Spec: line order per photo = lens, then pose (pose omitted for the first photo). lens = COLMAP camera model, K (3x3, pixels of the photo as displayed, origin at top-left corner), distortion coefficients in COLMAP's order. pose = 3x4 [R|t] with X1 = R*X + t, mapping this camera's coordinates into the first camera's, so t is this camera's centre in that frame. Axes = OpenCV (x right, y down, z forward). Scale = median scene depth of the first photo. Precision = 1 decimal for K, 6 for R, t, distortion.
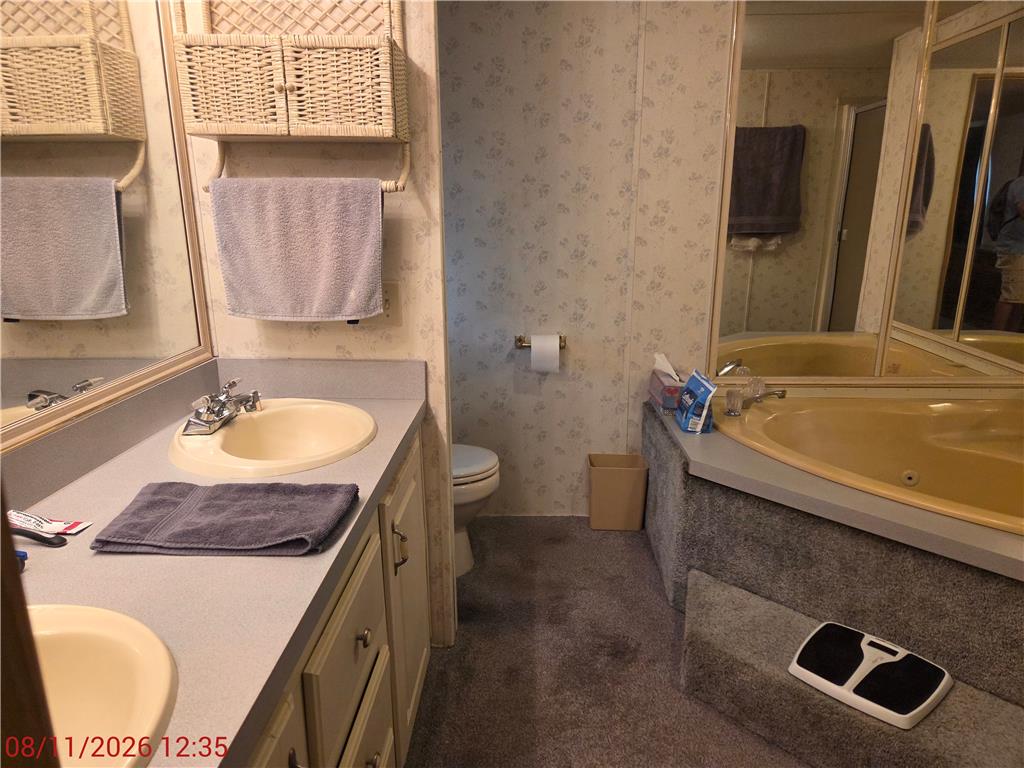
lens RADIAL K [[697.8, 0, 516.6], [0, 697.8, 405.0], [0, 0, 1]] dist [0.087843, -0.087855]
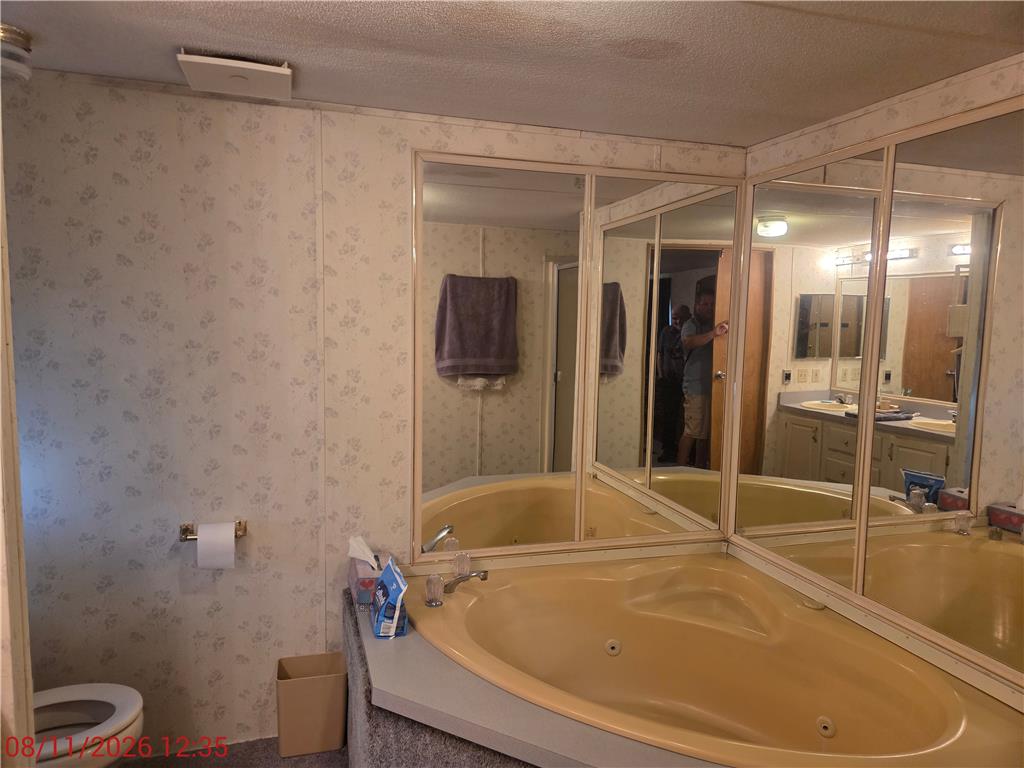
lens RADIAL K [[697.8, 0, 516.6], [0, 697.8, 405.0], [0, 0, 1]] dist [0.087843, -0.087855]
pose [[0.945065, -0.018281, 0.326370, 0.105230], [0.069050, 0.987070, -0.144657, -0.092454], [-0.319505, 0.159246, 0.934108, 0.068072]]
